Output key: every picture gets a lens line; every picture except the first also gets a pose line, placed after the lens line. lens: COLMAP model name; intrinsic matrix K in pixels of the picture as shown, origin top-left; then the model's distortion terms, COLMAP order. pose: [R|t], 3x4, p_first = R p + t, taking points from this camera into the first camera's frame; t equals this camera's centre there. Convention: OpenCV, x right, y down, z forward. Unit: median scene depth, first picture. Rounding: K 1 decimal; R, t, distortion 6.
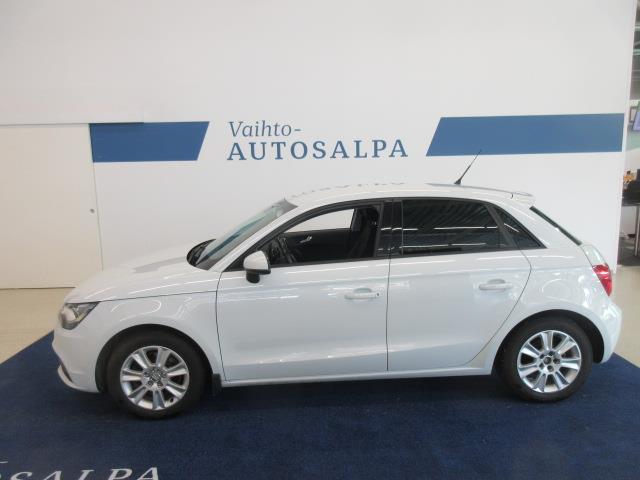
lens RADIAL K [[481.1, 0, 320.3], [0, 481.1, 237.2], [0, 0, 1]] dist [0.011878, -0.005367]
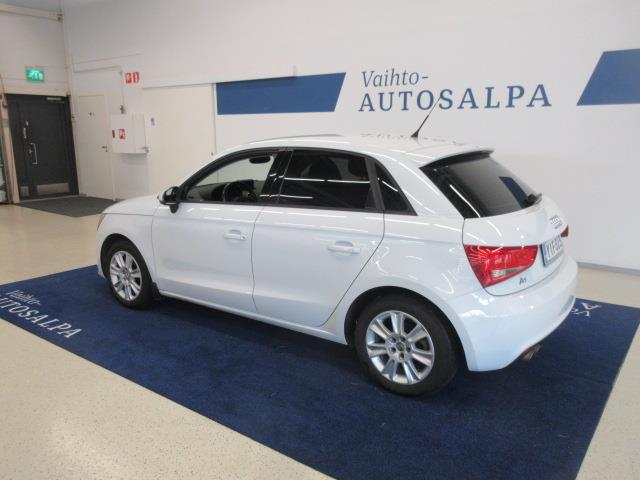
lens RADIAL K [[521.7, 0, 320.9], [0, 521.7, 241.7], [0, 0, 1]] dist [0.006883, -0.005168]
pose [[0.780593, 0.149407, -0.606920, 0.444993], [-0.100278, 0.988368, 0.114337, -0.009190], [0.616943, -0.028390, 0.786496, 0.095852]]
